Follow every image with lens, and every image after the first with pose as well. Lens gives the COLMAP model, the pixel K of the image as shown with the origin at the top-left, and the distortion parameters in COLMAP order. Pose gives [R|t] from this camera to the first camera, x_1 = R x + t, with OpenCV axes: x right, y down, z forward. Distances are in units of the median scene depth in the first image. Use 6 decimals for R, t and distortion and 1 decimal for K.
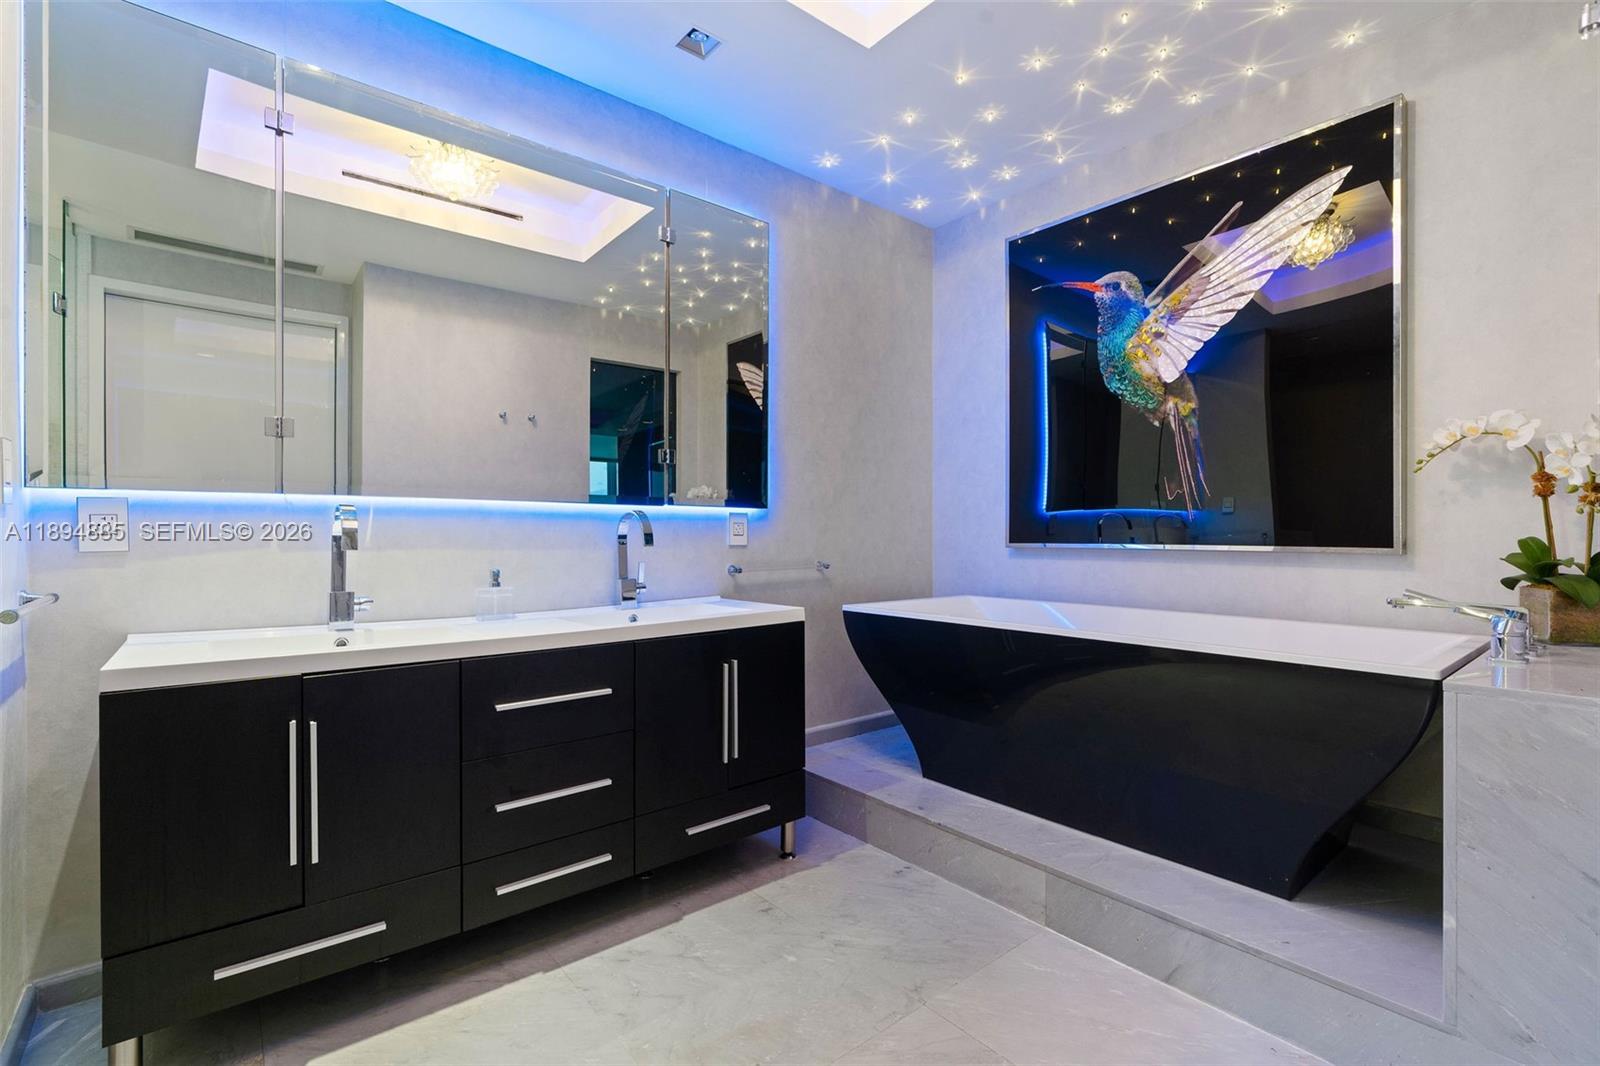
lens RADIAL K [[716.2, 0, 801.1], [0, 716.2, 533.6], [0, 0, 1]] dist [-0.005923, 0.000951]
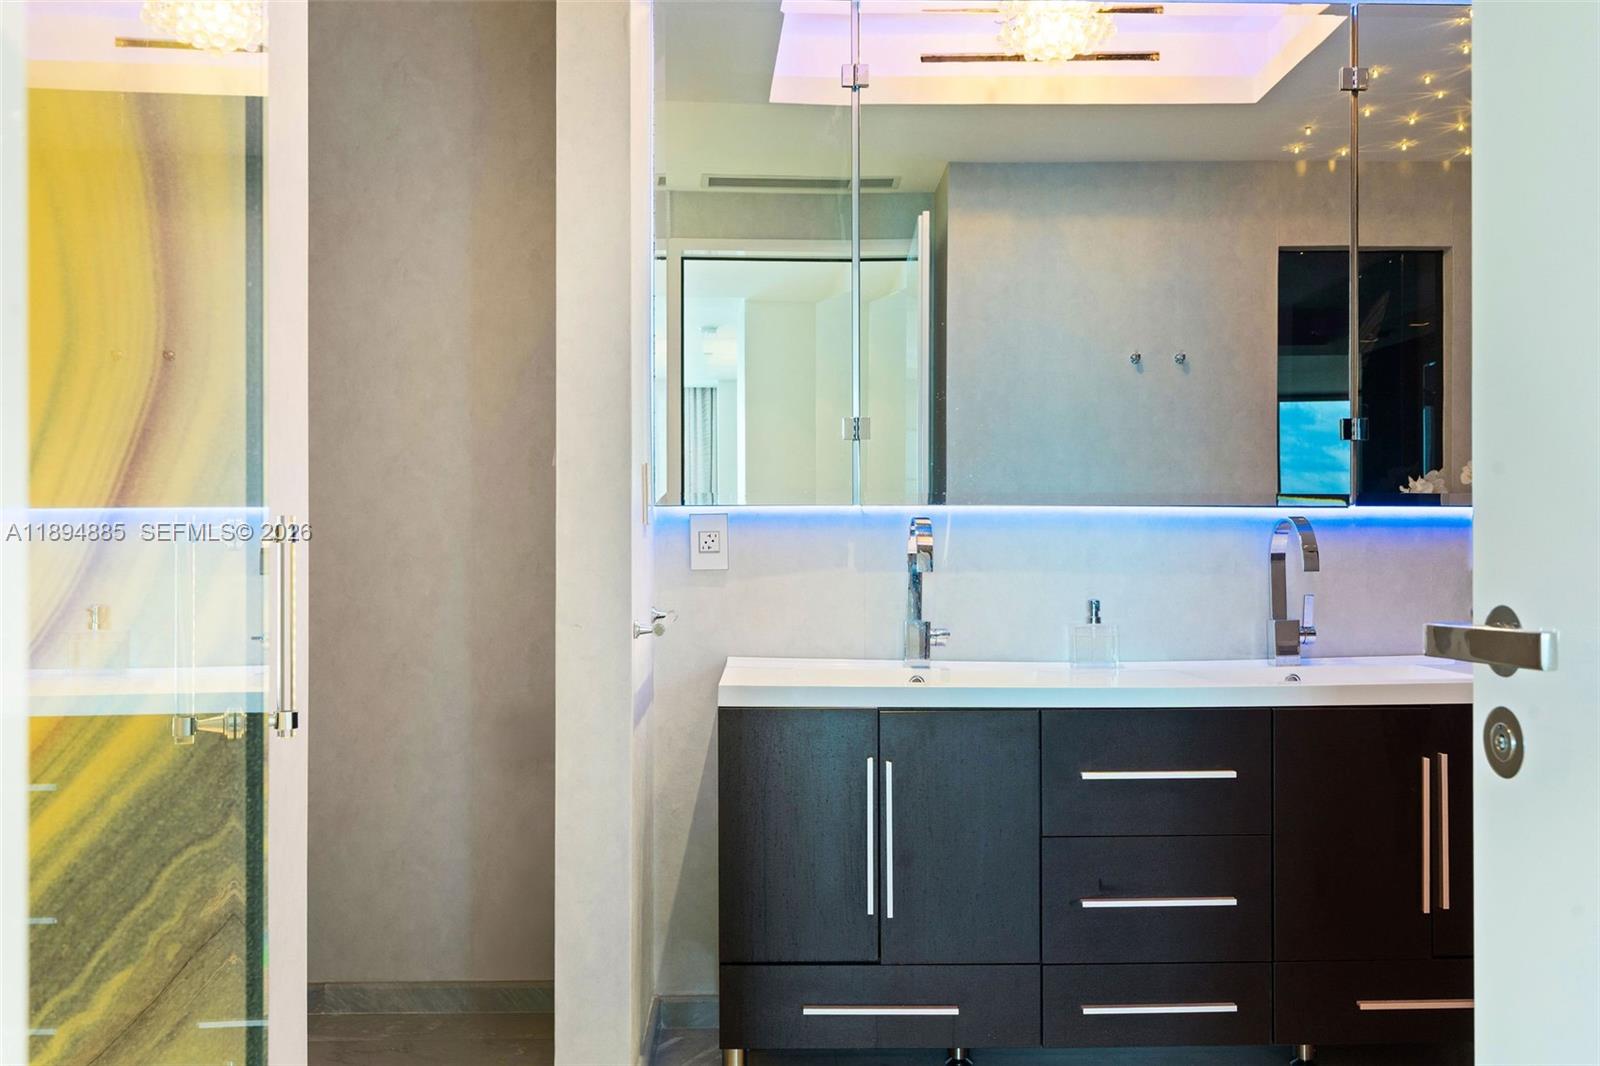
lens RADIAL K [[1387.8, 0, 798.7], [0, 1387.8, 528.5], [0, 0, 1]] dist [0.006211, 0.012930]
pose [[0.786725, -0.003312, -0.617294, 0.184897], [0.000426, 0.999988, -0.004823, -0.013802], [0.617303, 0.003532, 0.786717, -0.268011]]
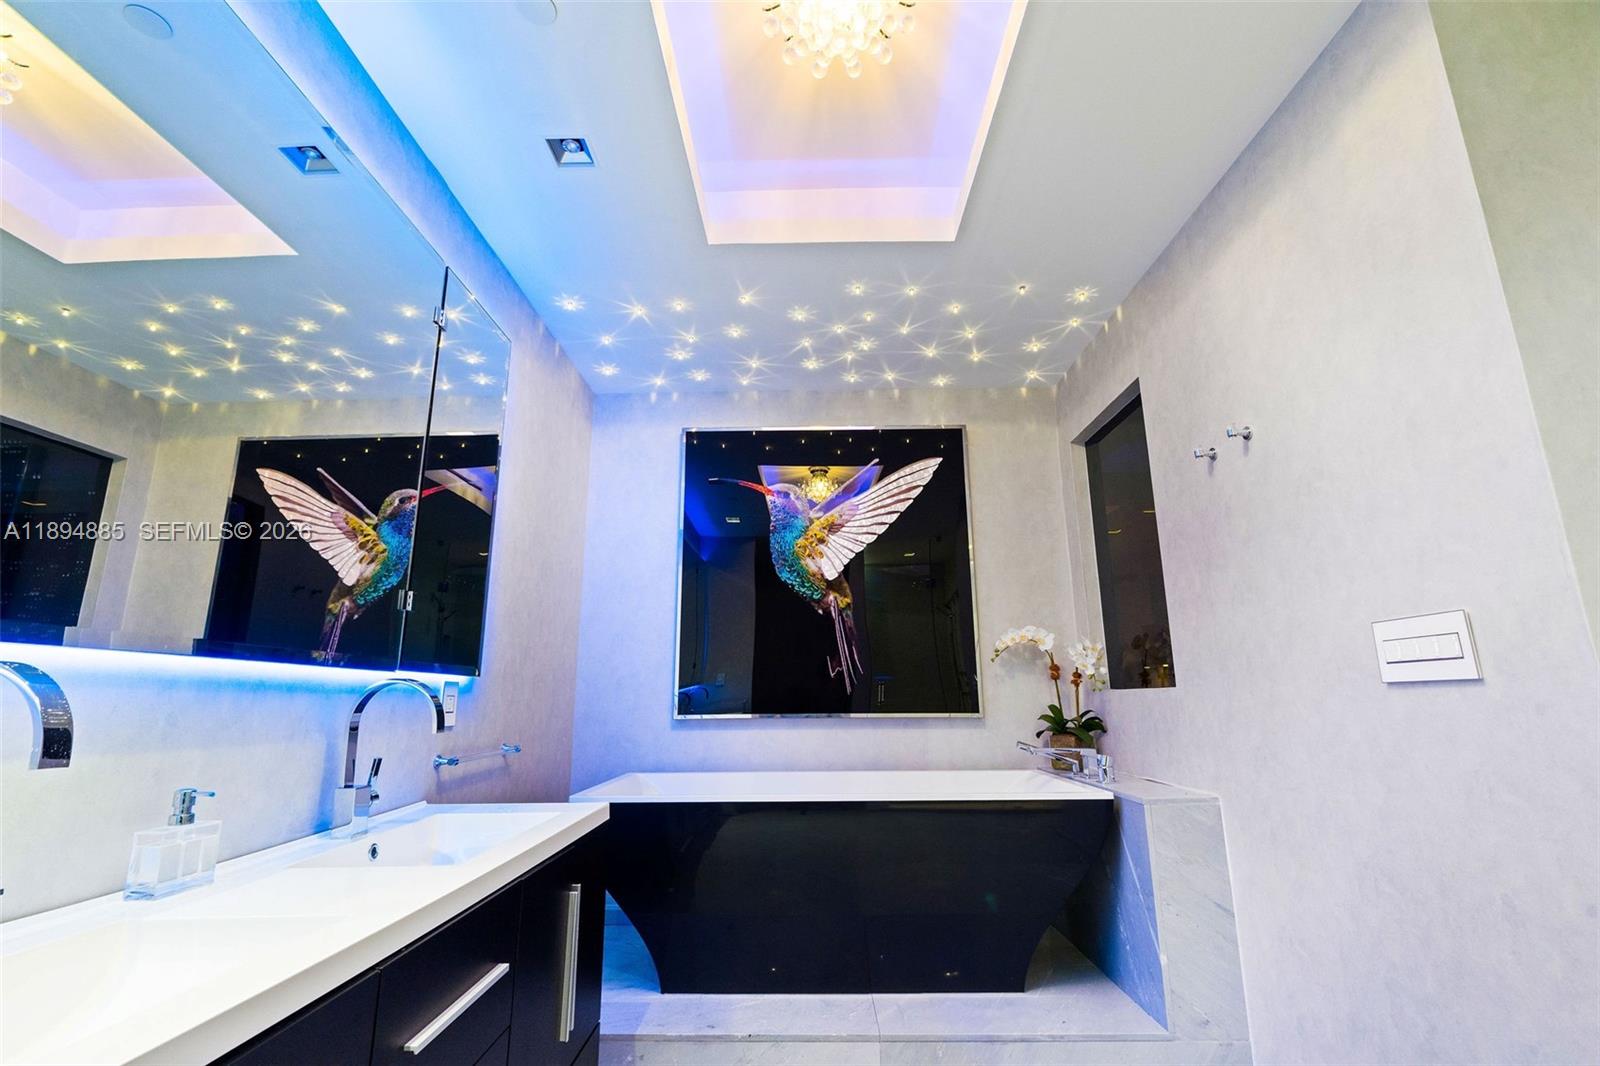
lens RADIAL K [[716.2, 0, 791.7], [0, 716.2, 535.6], [0, 0, 1]] dist [-0.005923, 0.000951]
pose [[0.650980, 0.162900, 0.741410, -0.476667], [0.008614, 0.975054, -0.221799, -0.010033], [-0.759046, 0.150773, 0.633338, 0.251456]]
